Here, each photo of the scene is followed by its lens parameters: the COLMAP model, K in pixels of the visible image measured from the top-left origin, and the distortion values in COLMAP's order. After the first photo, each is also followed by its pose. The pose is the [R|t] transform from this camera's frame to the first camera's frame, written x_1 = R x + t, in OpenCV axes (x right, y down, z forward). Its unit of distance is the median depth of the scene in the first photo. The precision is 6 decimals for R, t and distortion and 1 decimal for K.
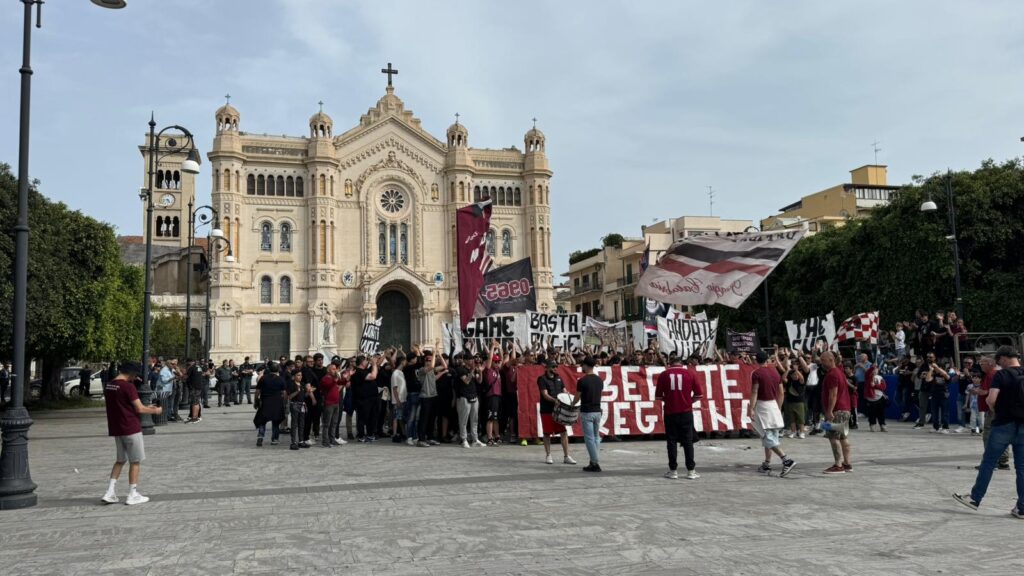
lens RADIAL K [[758.6, 0, 512.0], [0, 758.6, 288.0], [0, 0, 1]] dist [0.114225, -0.002611]
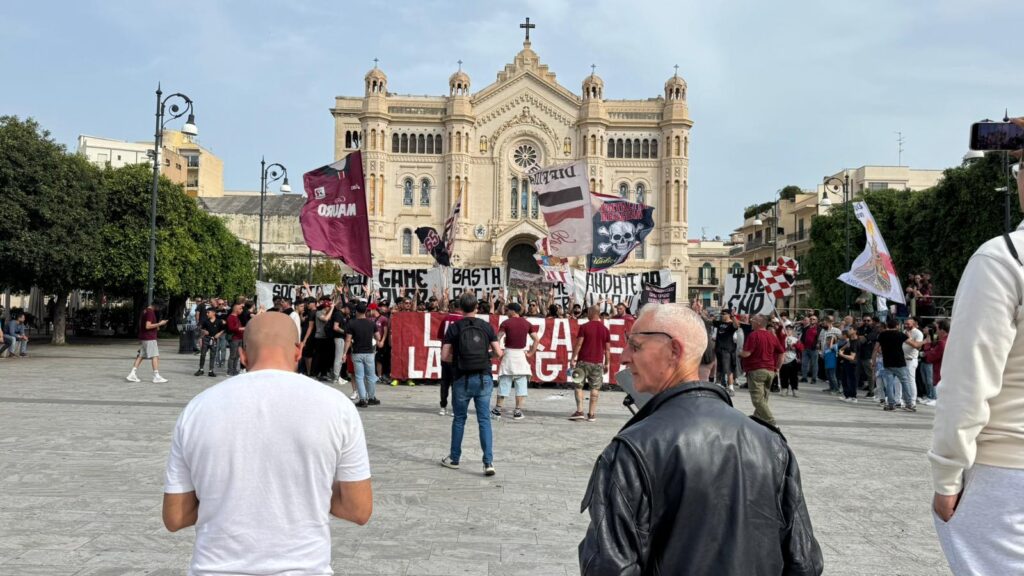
lens RADIAL K [[757.6, 0, 512.0], [0, 757.6, 288.0], [0, 0, 1]] dist [0.167386, -0.000744]
pose [[0.965162, 0.030527, -0.259865, 0.101460], [-0.014817, 0.997954, 0.062200, -0.000903], [0.261232, -0.056183, 0.963640, -0.001164]]
